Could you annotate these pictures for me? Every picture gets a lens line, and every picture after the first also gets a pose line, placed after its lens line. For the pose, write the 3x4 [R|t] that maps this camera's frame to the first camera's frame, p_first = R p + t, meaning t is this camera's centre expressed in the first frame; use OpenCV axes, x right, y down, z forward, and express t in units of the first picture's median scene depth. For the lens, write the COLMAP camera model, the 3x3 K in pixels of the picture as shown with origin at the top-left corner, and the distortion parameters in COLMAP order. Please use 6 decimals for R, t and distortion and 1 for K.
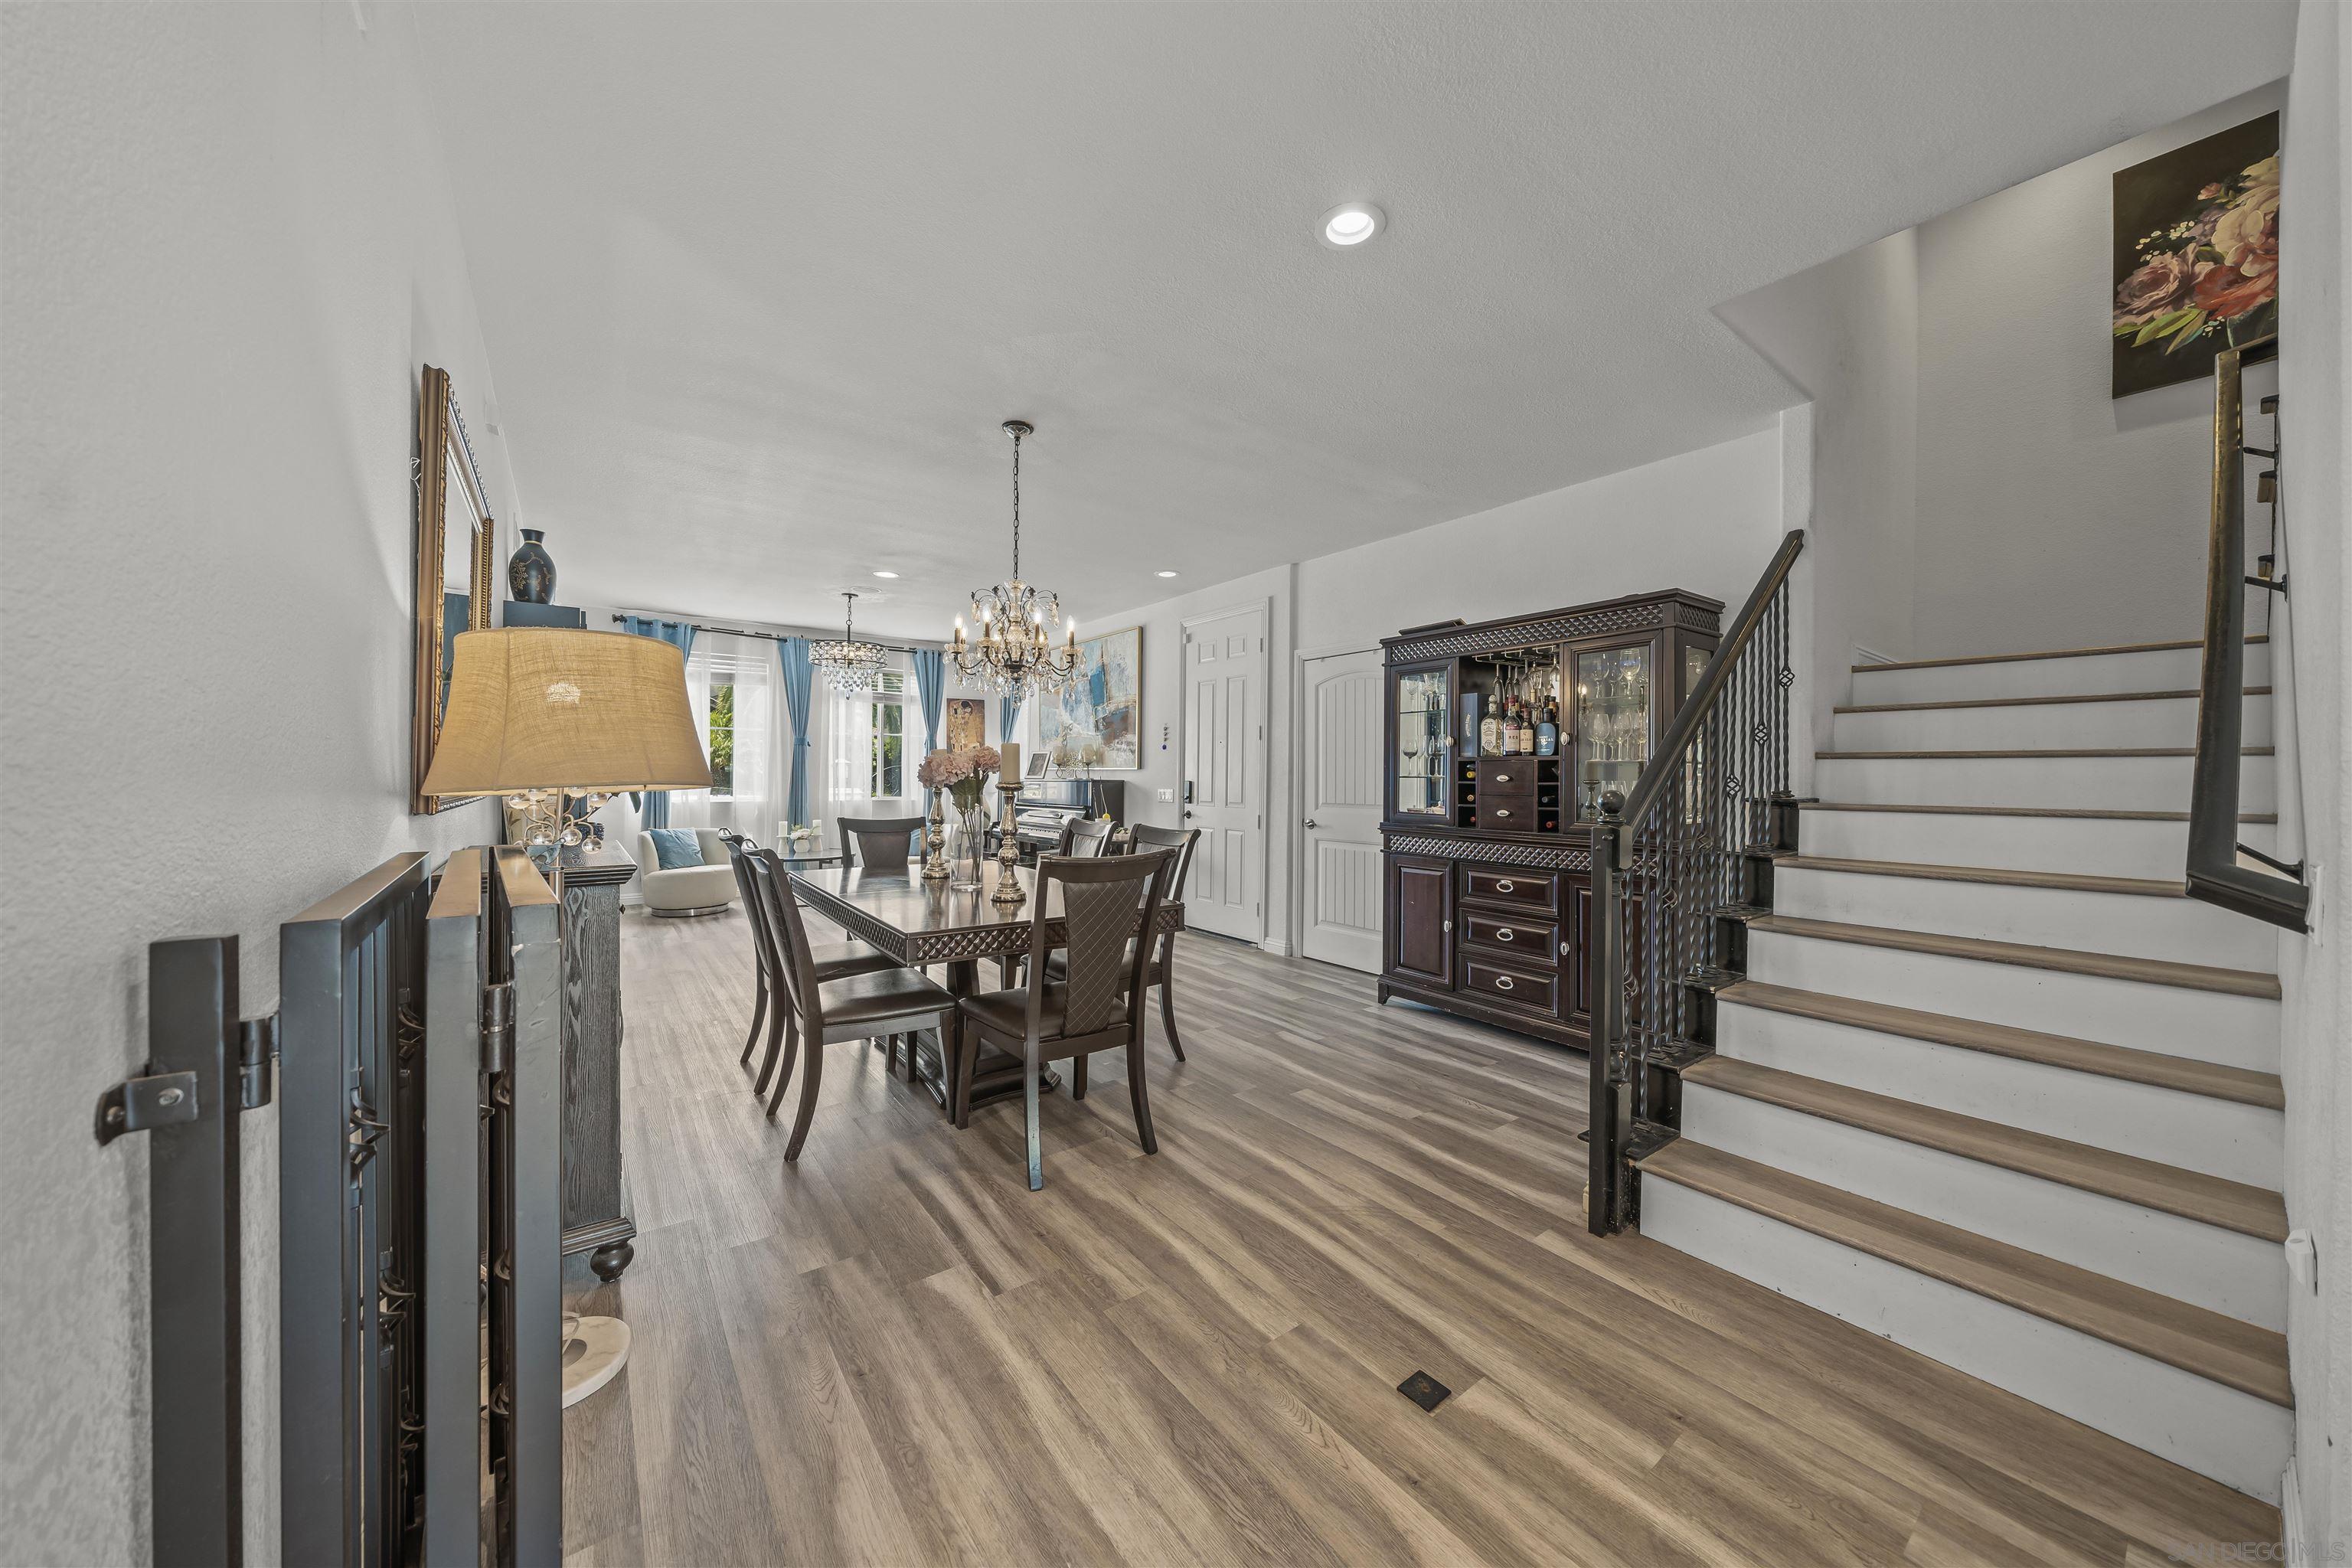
lens RADIAL K [[800.5, 0, 1172.6], [0, 800.5, 778.8], [0, 0, 1]] dist [-0.005409, -0.000465]
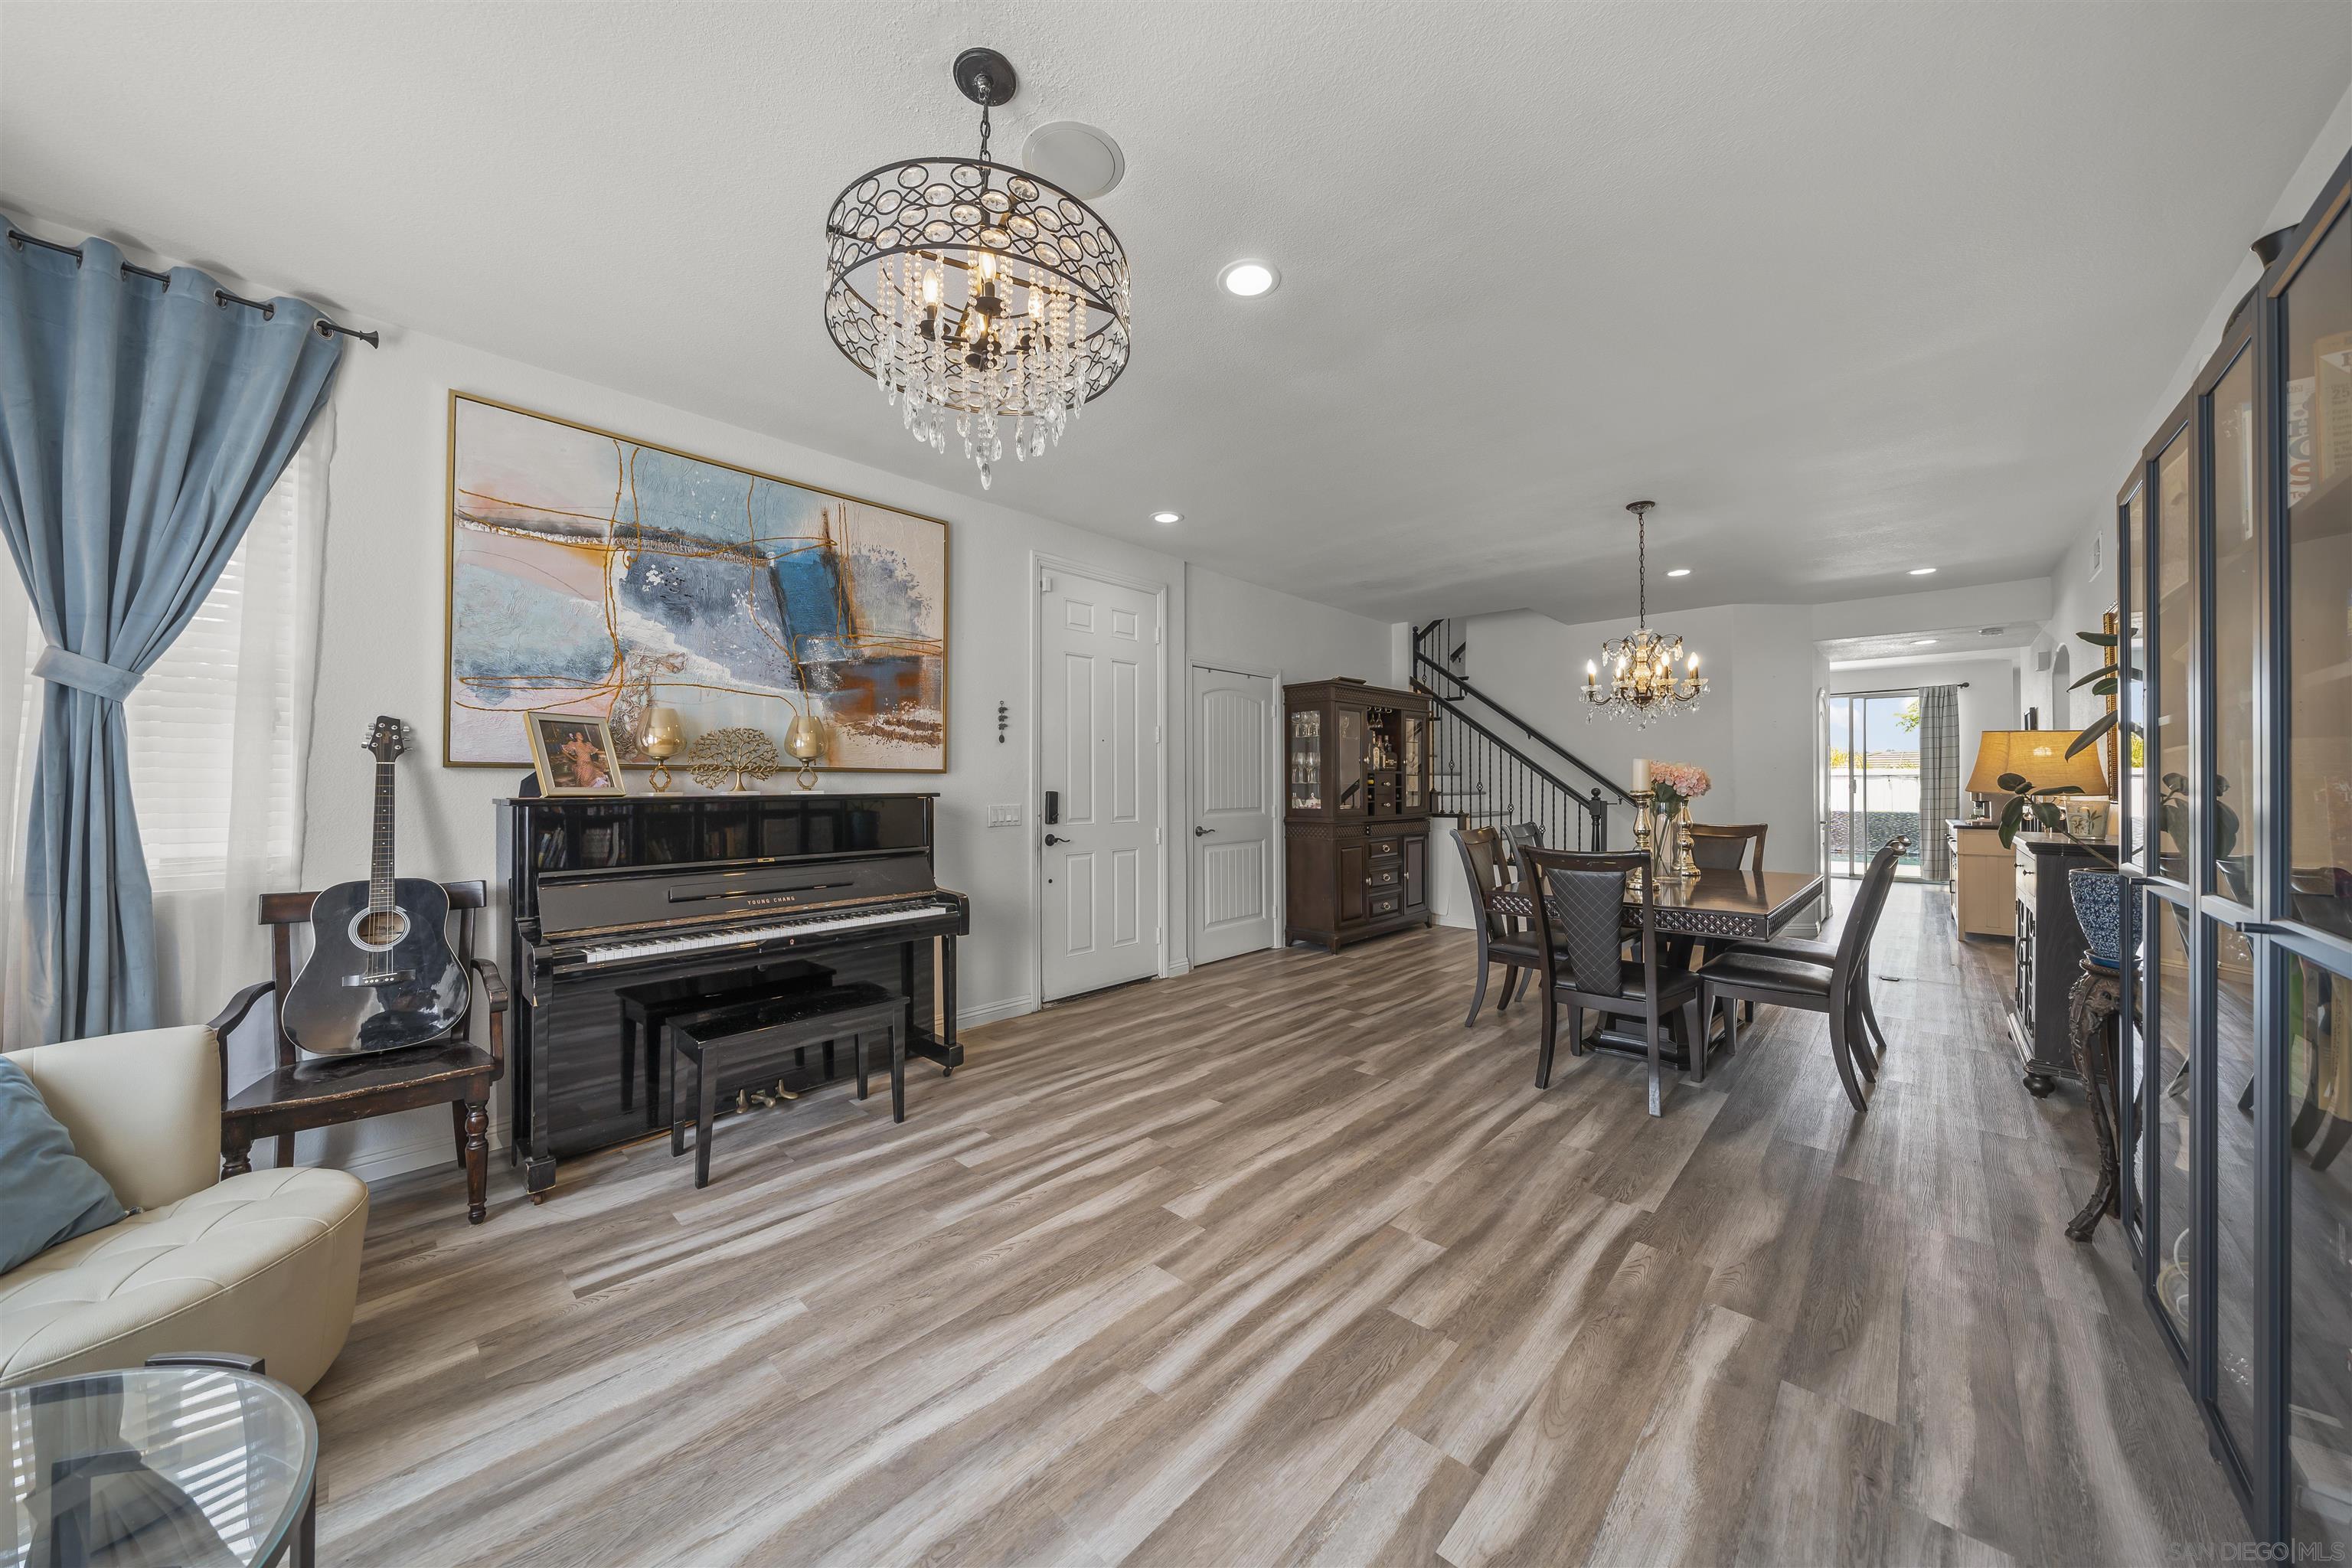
lens RADIAL K [[800.5, 0, 1176.4], [0, 800.5, 782.4], [0, 0, 1]] dist [-0.005409, -0.000465]
pose [[-0.169594, -0.009917, 0.985464, -0.577224], [0.001020, 0.999947, 0.010238, -0.010120], [-0.985514, 0.002742, -0.169575, 0.856006]]
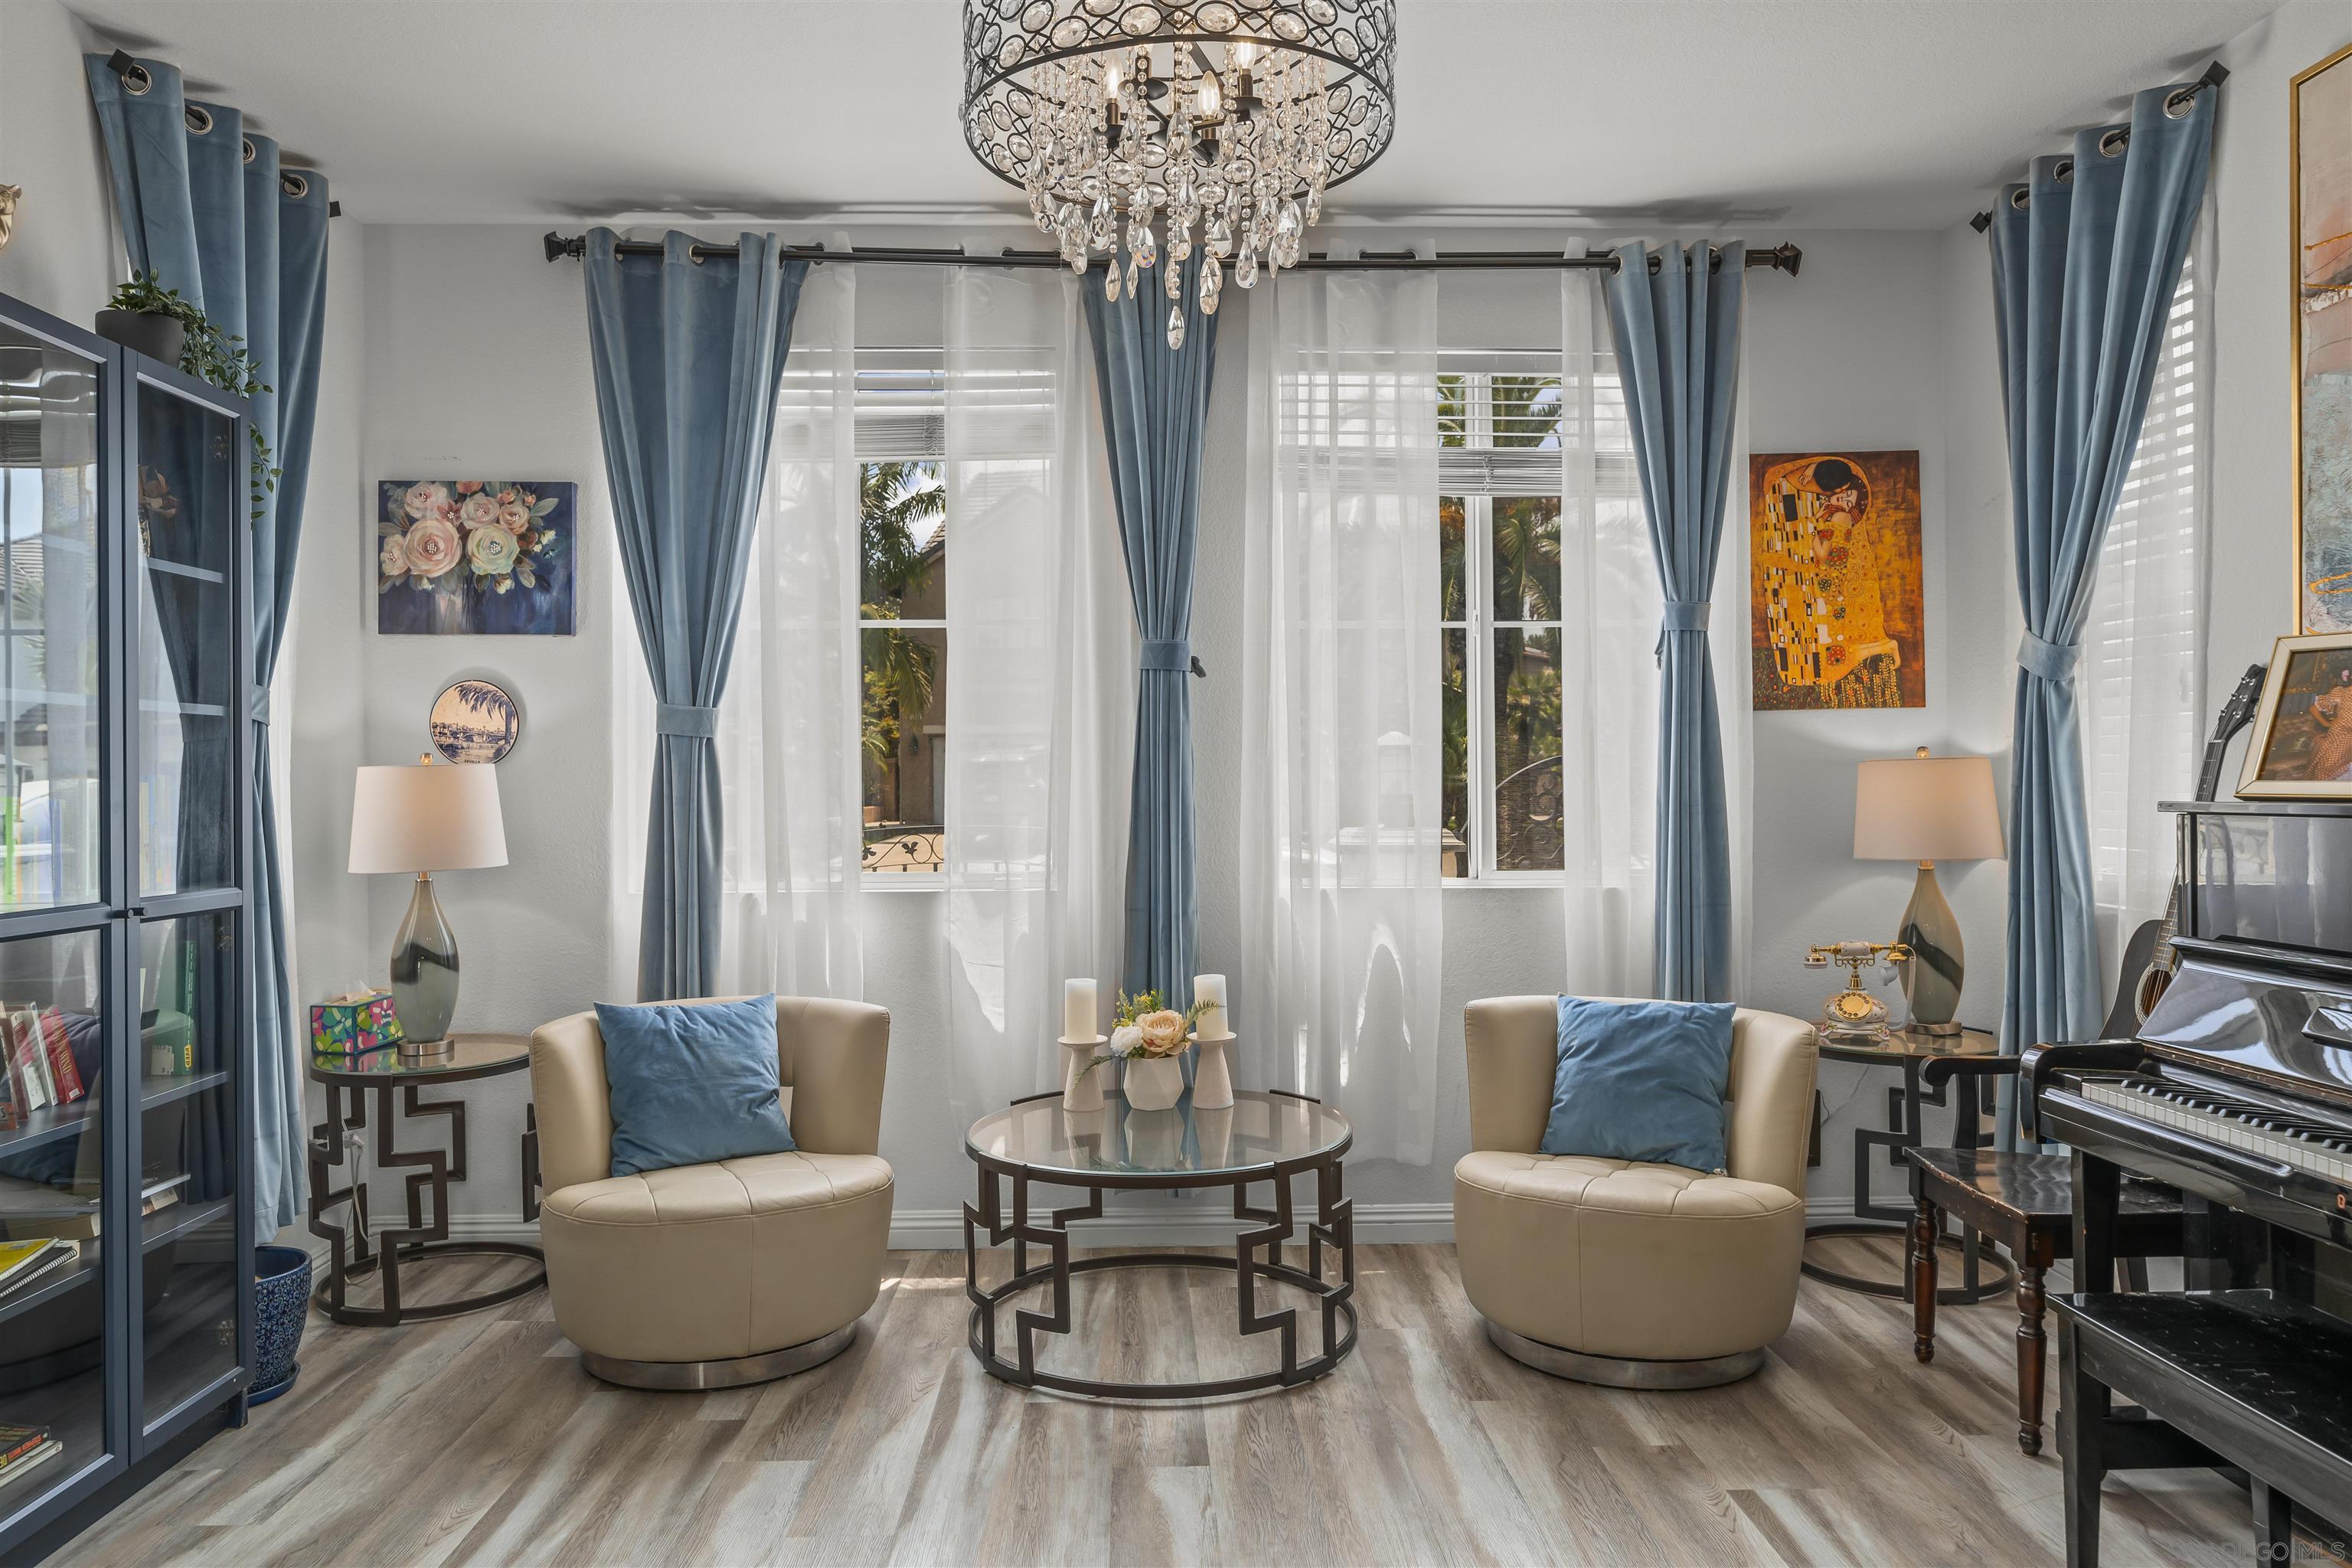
lens RADIAL K [[1577.5, 0, 1173.3], [0, 1577.5, 780.3], [0, 0, 1]] dist [-0.002180, -0.001887]
pose [[0.816835, -0.013128, -0.576722, -0.186586], [0.010690, 0.999914, -0.007621, -0.004545], [0.576772, 0.000059, 0.816905, 0.631905]]
